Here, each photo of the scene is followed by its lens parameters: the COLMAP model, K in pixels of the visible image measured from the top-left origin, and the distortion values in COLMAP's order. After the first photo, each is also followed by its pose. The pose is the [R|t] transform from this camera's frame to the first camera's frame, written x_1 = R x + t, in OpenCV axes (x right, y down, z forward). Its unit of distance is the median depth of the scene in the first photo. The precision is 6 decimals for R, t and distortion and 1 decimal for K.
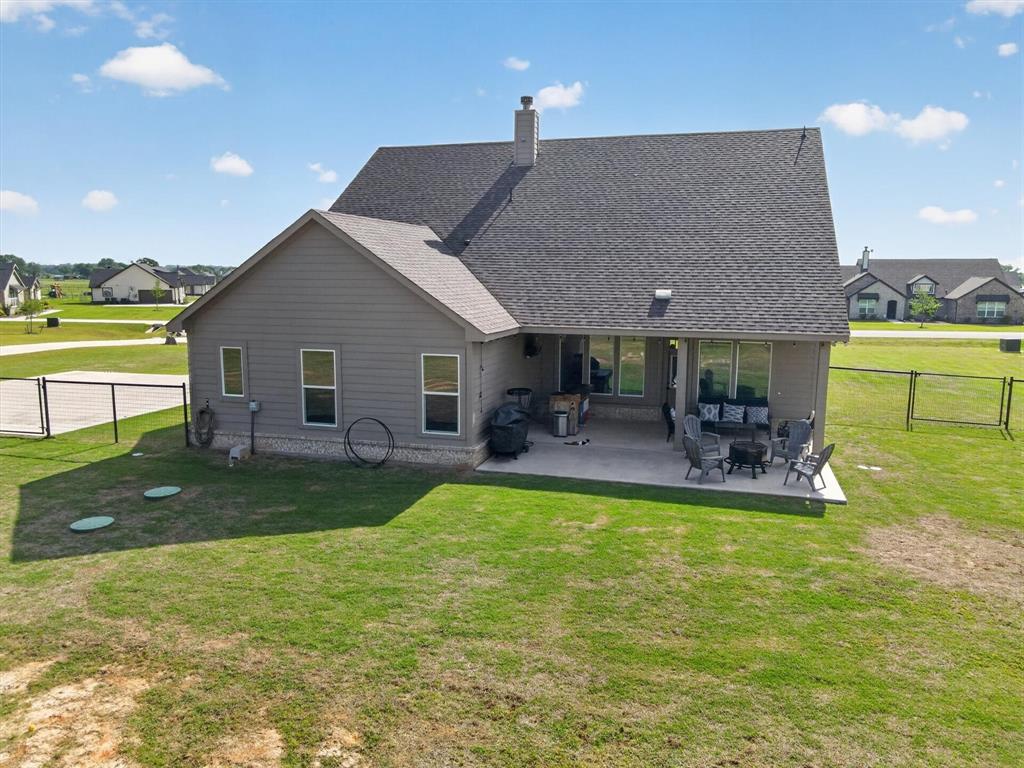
lens RADIAL K [[729.4, 0, 510.6], [0, 729.4, 384.2], [0, 0, 1]] dist [0.006326, 0.005629]
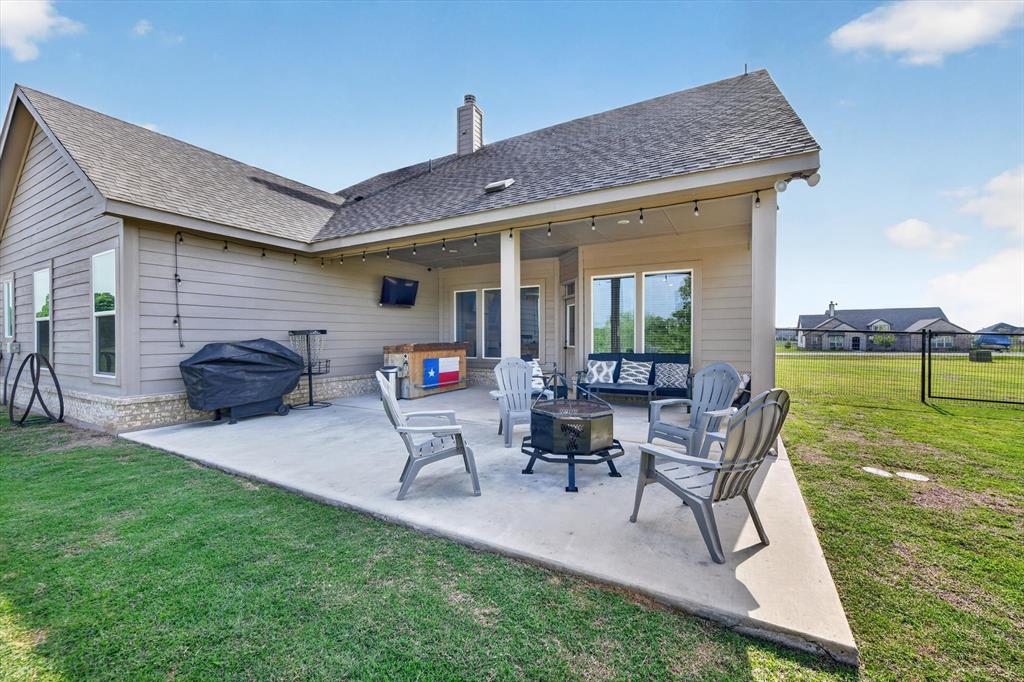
lens RADIAL K [[407.8, 0, 513.7], [0, 407.8, 343.8], [0, 0, 1]] dist [-0.007696, -0.001140]
pose [[0.976467, -0.004954, -0.215609, 0.271900], [-0.022760, 0.991786, -0.125866, 0.061706], [0.214461, 0.127811, 0.968334, 0.598169]]
